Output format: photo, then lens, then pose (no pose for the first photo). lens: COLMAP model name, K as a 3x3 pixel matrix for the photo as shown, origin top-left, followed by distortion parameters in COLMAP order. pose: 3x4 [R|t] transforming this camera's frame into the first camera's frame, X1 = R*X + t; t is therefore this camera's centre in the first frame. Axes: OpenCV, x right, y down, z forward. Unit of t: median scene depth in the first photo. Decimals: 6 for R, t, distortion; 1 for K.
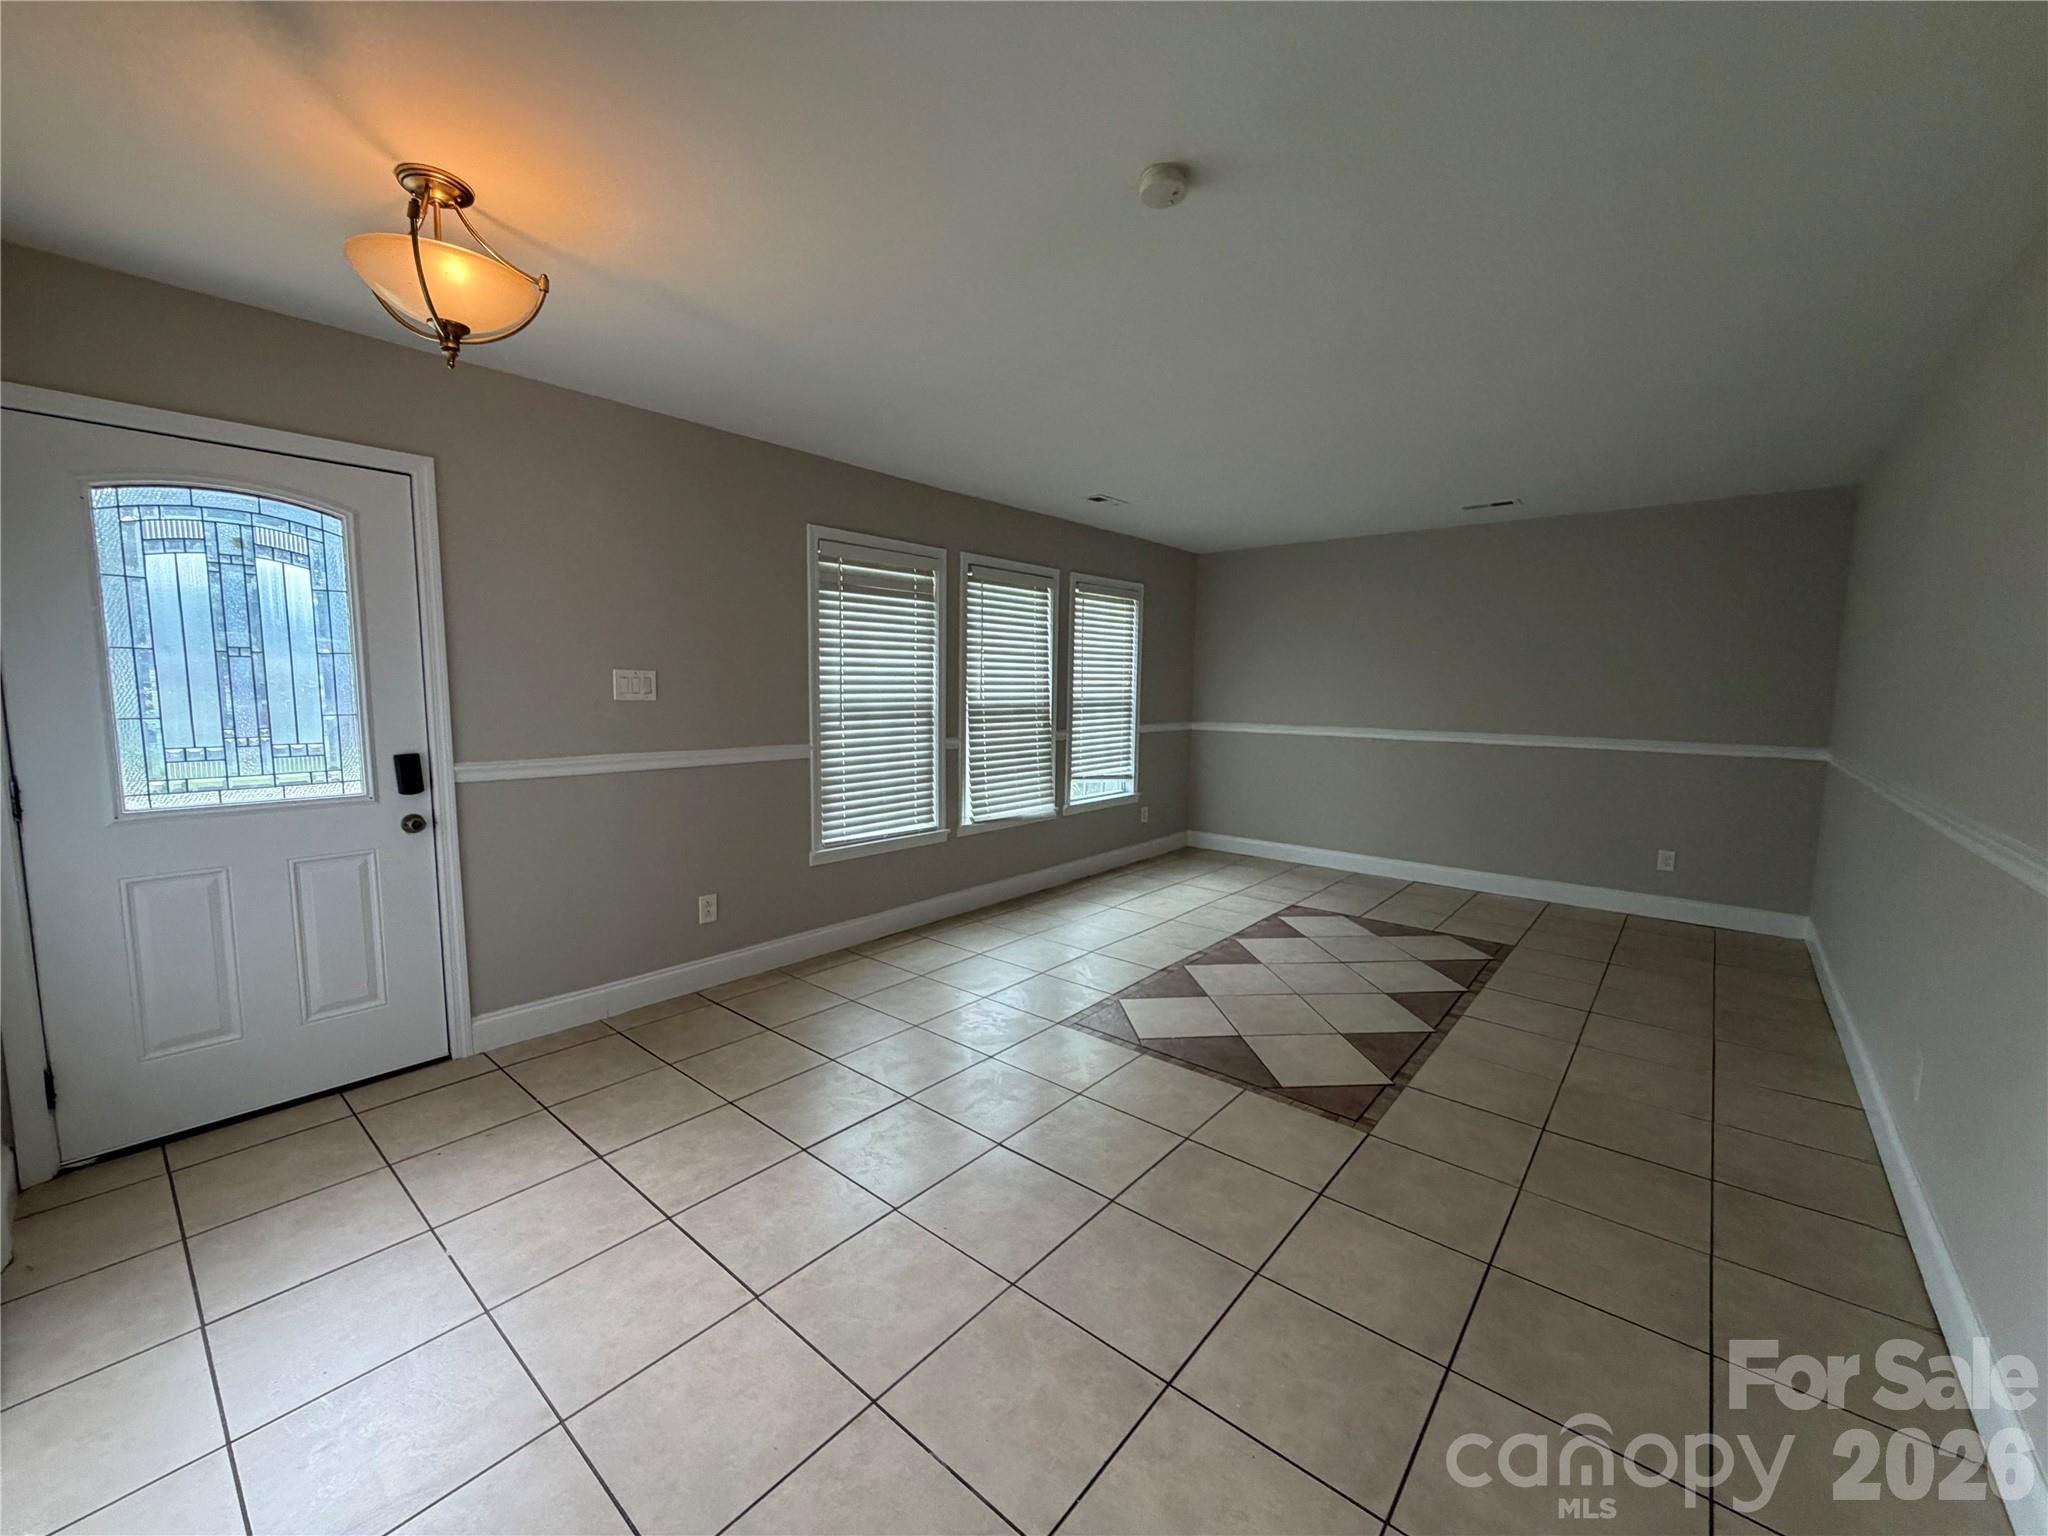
lens RADIAL K [[814.6, 0, 1017.9], [0, 814.6, 769.4], [0, 0, 1]] dist [-0.001613, 0.001707]
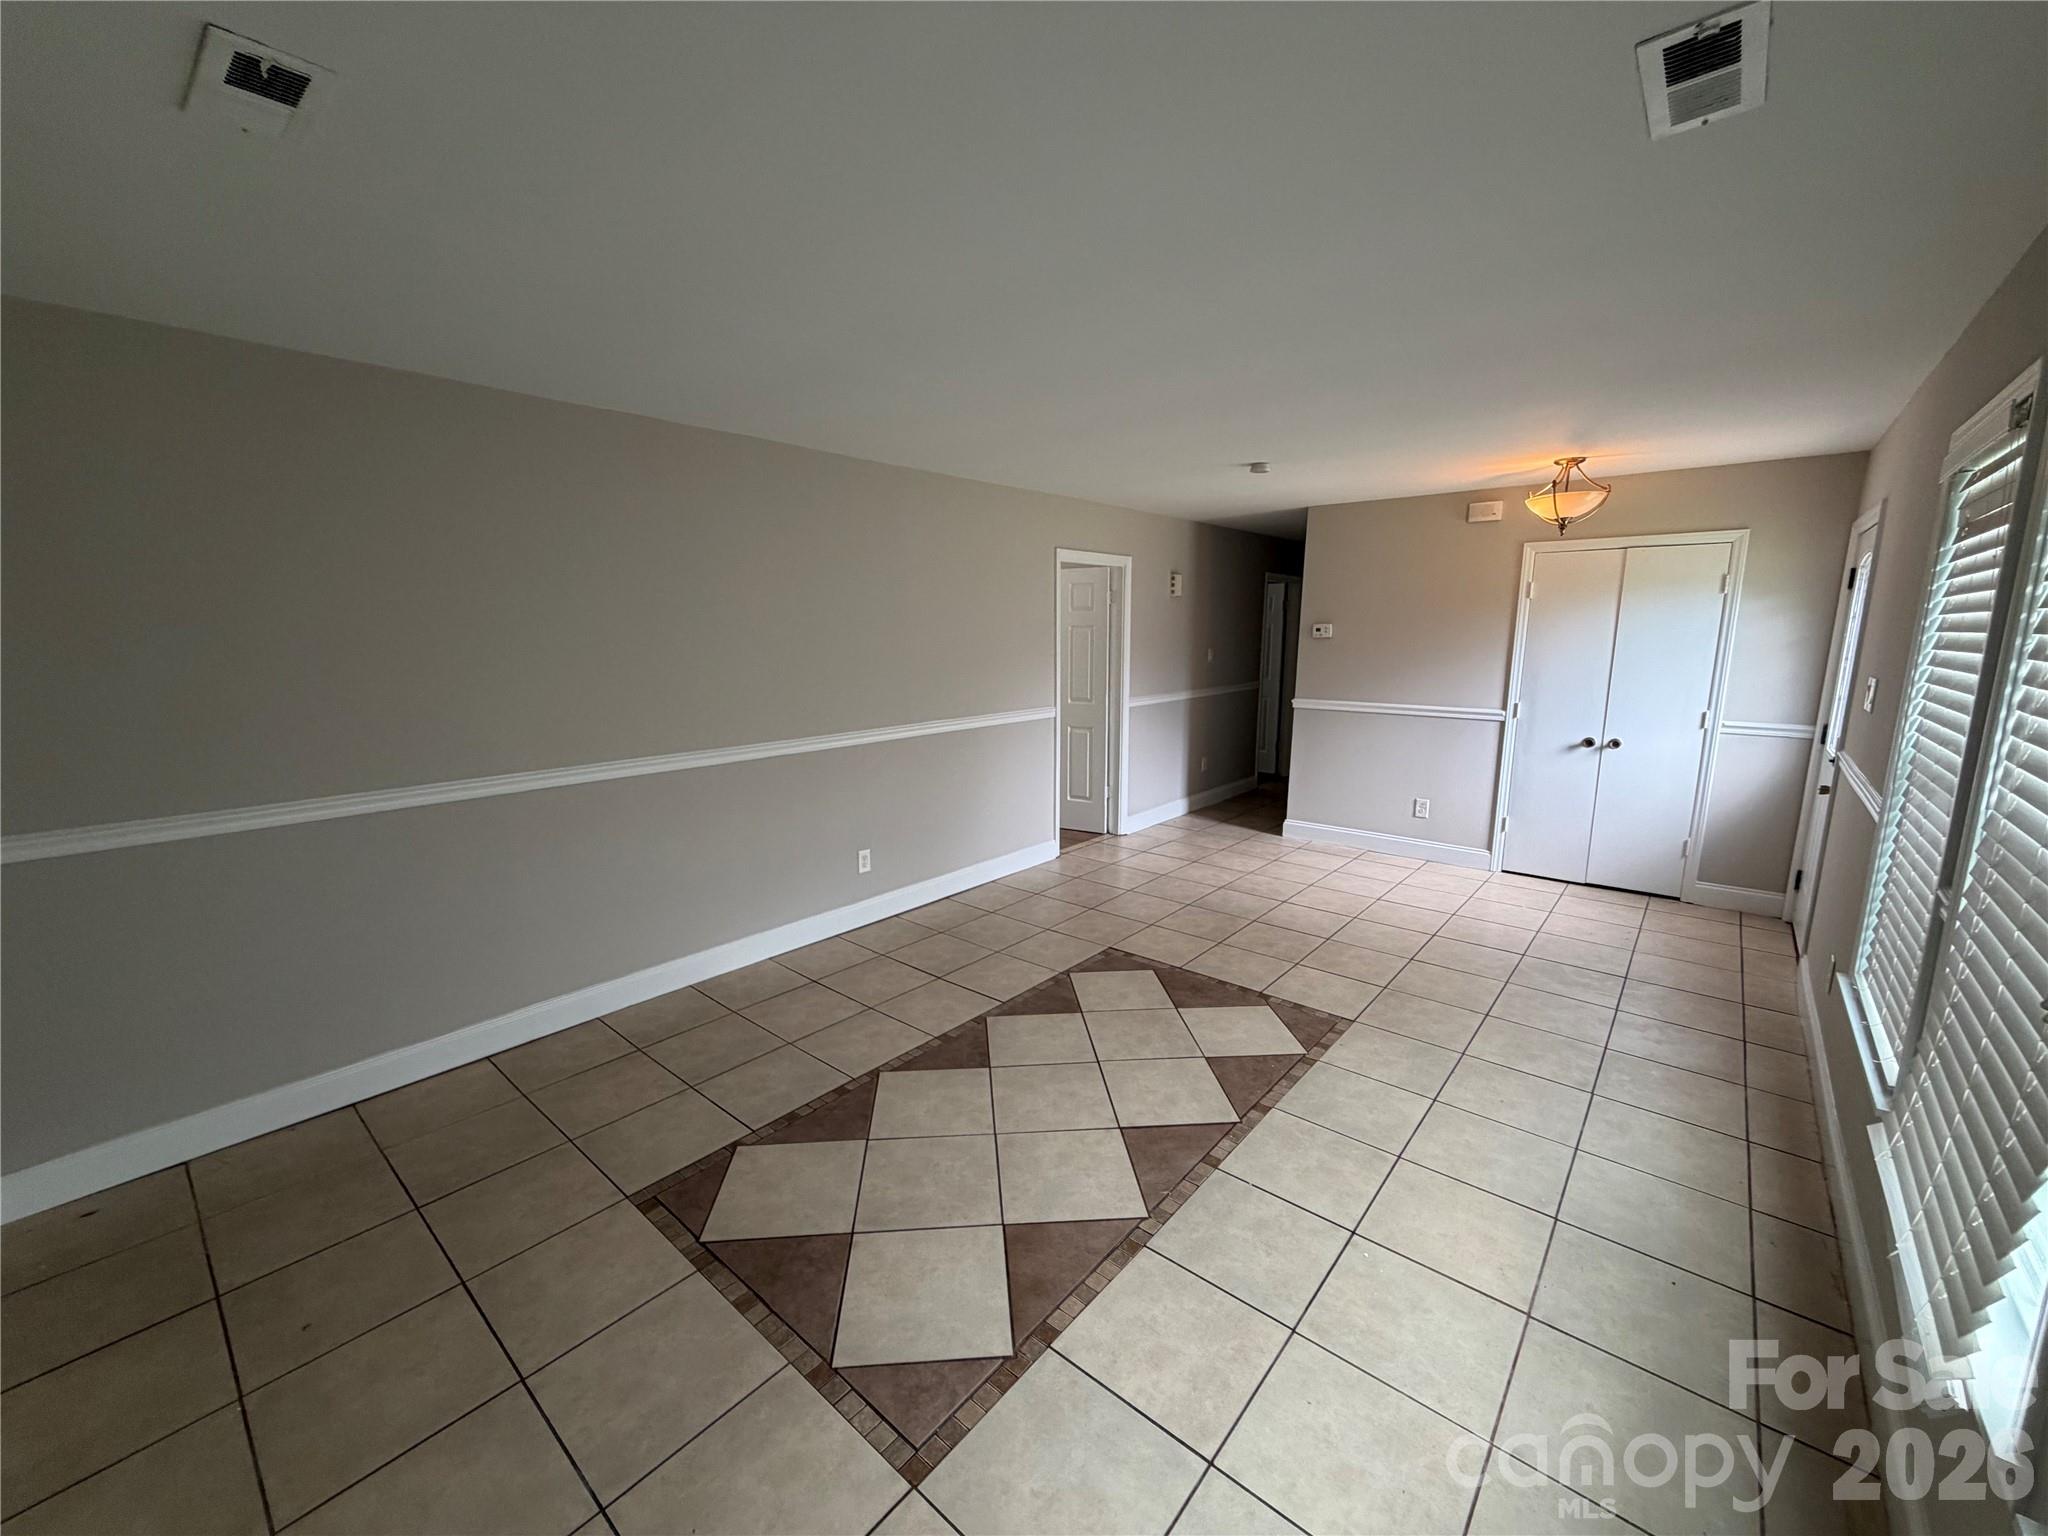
lens RADIAL K [[814.6, 0, 1022.4], [0, 814.6, 777.2], [0, 0, 1]] dist [-0.001613, 0.001707]
pose [[-0.999986, -0.005331, -0.000146, 0.365496], [-0.005151, 0.958544, 0.284899, -0.210737], [-0.001379, 0.284896, -0.958557, 1.485186]]
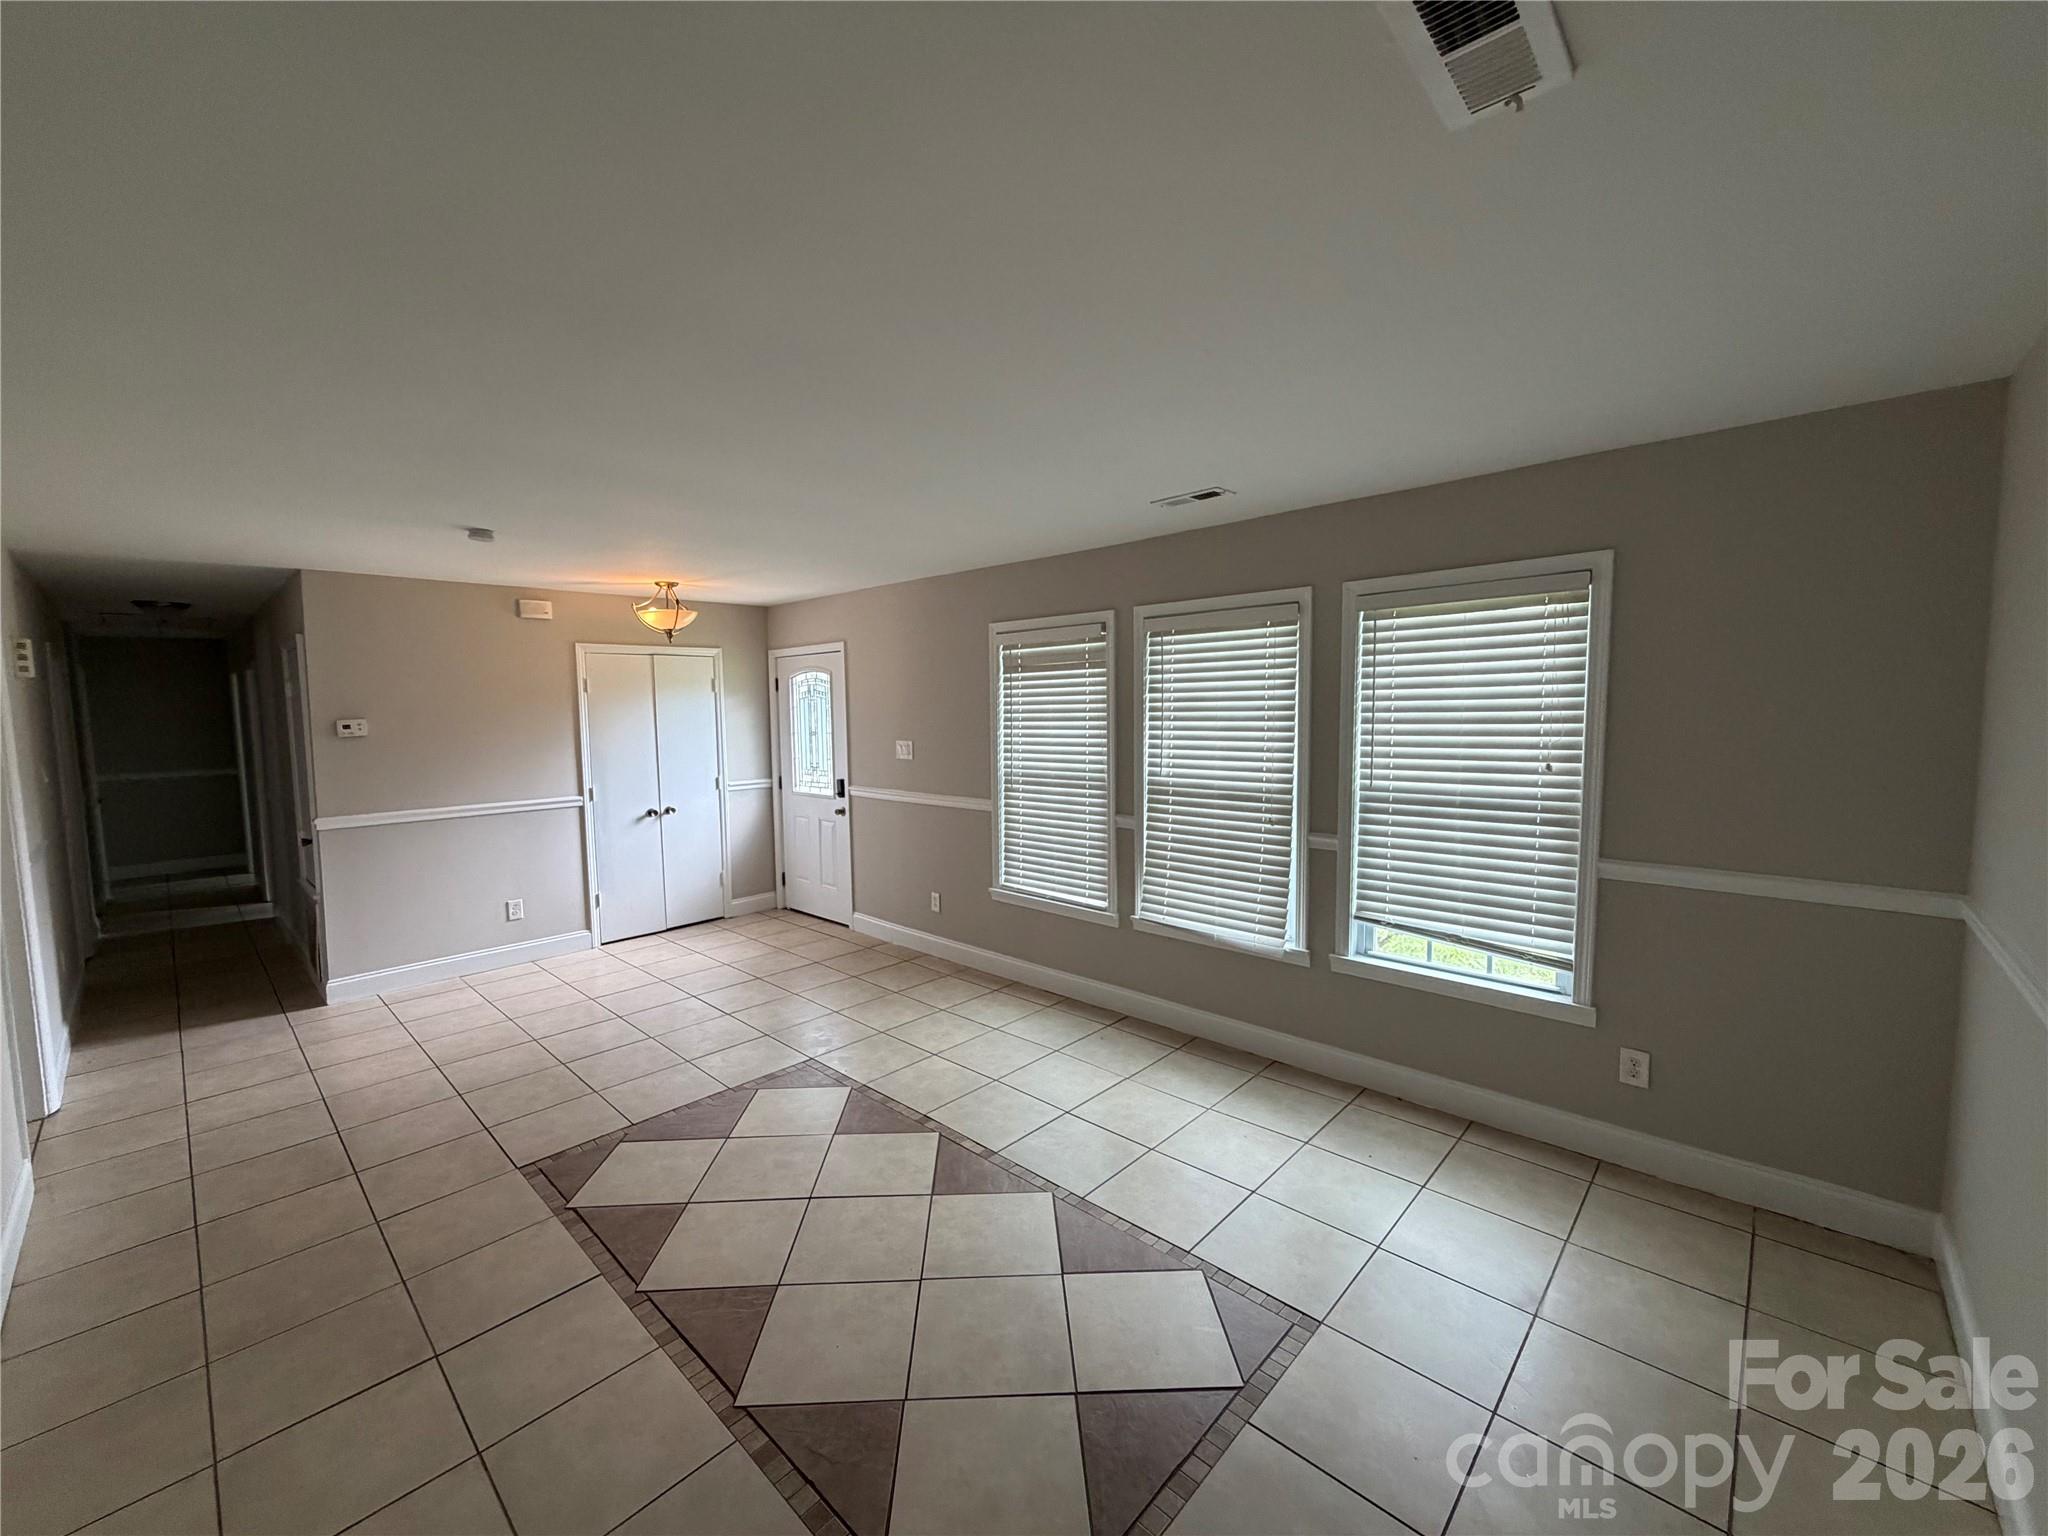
lens RADIAL K [[814.6, 0, 1016.0], [0, 814.6, 769.3], [0, 0, 1]] dist [-0.001613, 0.001707]
pose [[-0.051726, 0.070156, -0.996194, 0.907667], [-0.089210, 0.993217, 0.074579, -0.162644], [0.994669, 0.092728, -0.045117, 1.022989]]
